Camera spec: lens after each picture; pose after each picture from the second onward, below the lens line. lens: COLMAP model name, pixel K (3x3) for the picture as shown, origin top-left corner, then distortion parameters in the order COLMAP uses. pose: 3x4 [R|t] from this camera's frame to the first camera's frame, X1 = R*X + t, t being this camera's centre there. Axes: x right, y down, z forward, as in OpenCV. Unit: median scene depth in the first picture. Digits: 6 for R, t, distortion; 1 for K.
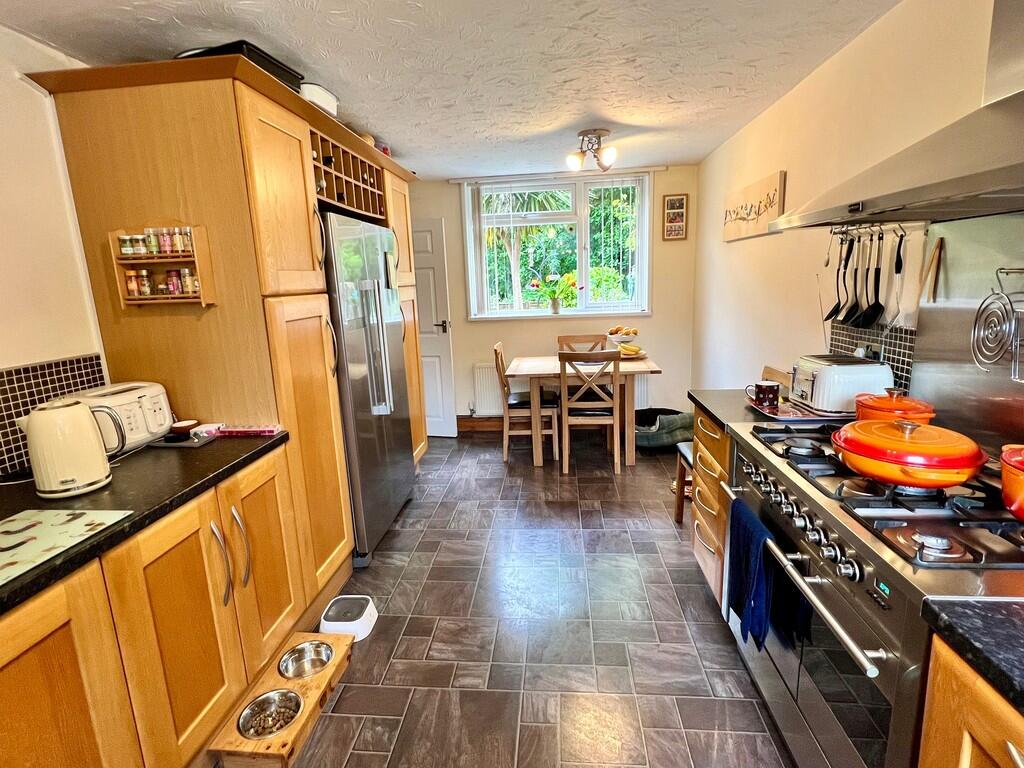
lens RADIAL K [[510.1, 0, 506.5], [0, 510.1, 382.9], [0, 0, 1]] dist [-0.002214, -0.001048]
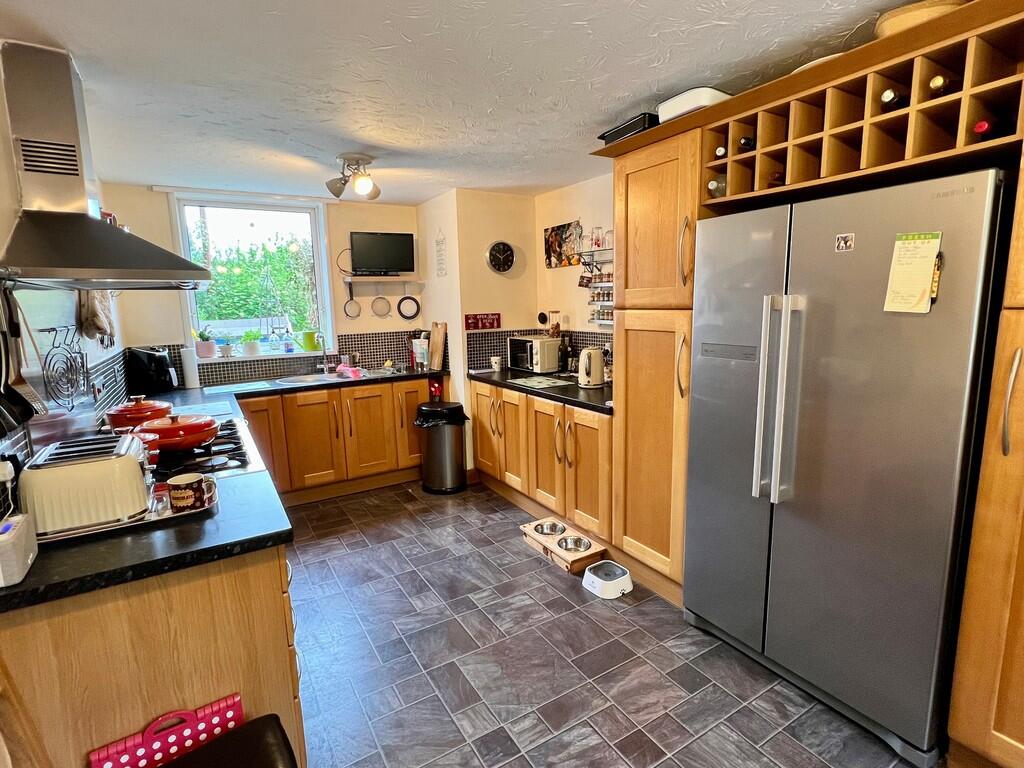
lens RADIAL K [[510.1, 0, 506.5], [0, 510.1, 382.9], [0, 0, 1]] dist [-0.002214, -0.001048]
pose [[-0.798216, 0.153328, -0.582530, 0.579138], [-0.063432, 0.940290, 0.334412, -0.408849], [0.599022, 0.303884, -0.740829, 1.846848]]
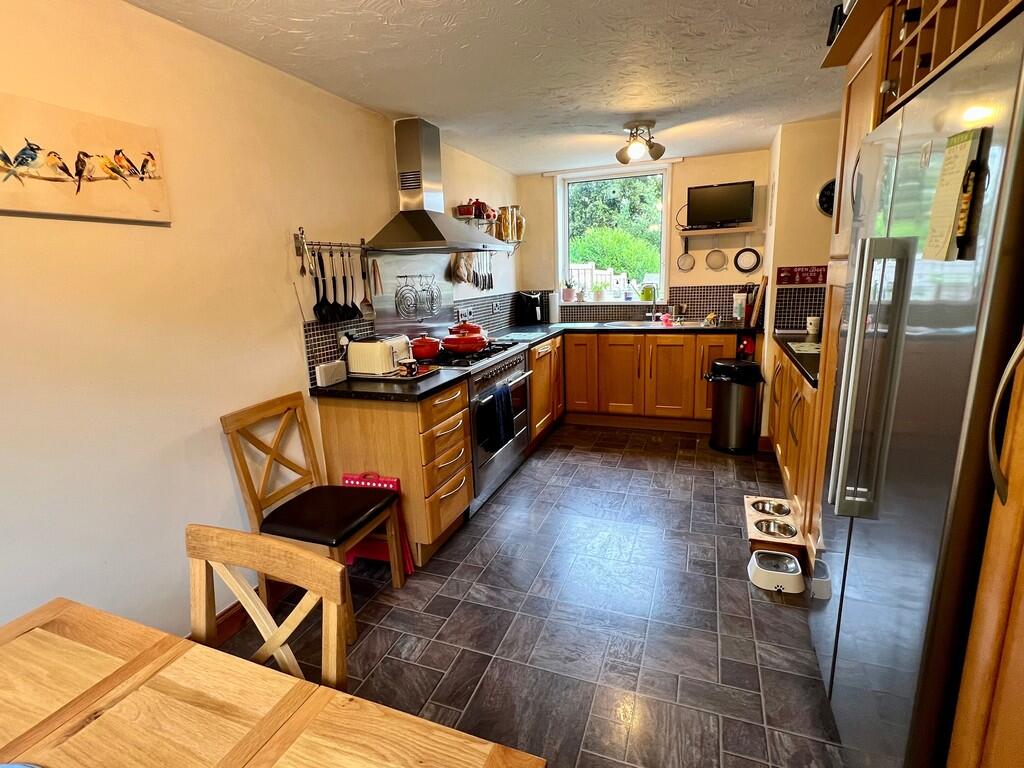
lens RADIAL K [[510.1, 0, 506.5], [0, 510.1, 382.9], [0, 0, 1]] dist [-0.002214, -0.001048]
pose [[-0.960166, 0.016473, 0.278945, -0.099662], [0.127692, 0.913801, 0.385568, -0.428987], [-0.248548, 0.405828, -0.879504, 2.203256]]
